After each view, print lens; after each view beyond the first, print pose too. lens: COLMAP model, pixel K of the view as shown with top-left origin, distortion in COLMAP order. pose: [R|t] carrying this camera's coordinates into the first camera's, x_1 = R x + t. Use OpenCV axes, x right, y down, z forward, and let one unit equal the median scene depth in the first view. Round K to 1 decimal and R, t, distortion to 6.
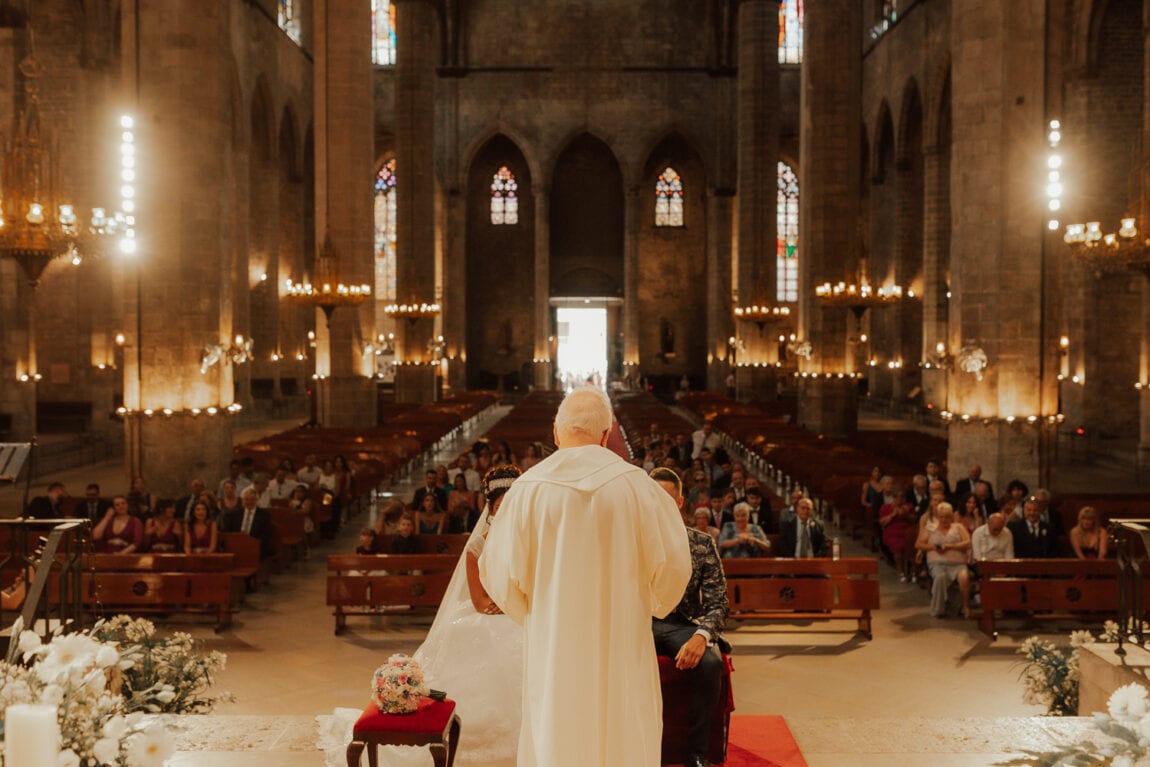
lens RADIAL K [[1158.5, 0, 572.0], [0, 1158.5, 370.5], [0, 0, 1]] dist [0.006971, -0.000568]
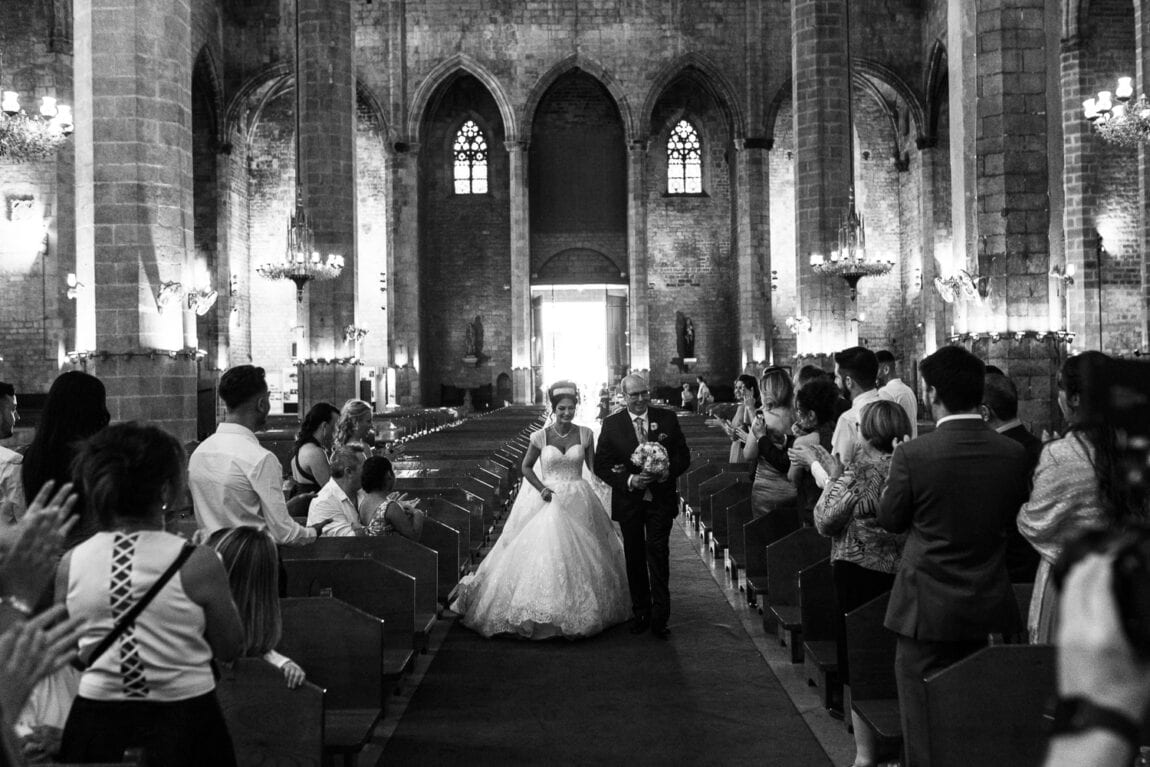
lens RADIAL K [[1094.9, 0, 599.5], [0, 1094.9, 382.3], [0, 0, 1]] dist [0.000012, 0.002705]
pose [[0.999464, -0.017761, 0.027491, 0.004725], [0.018585, 0.999376, -0.030035, 0.022572], [-0.026941, 0.030530, 0.999171, 0.284726]]
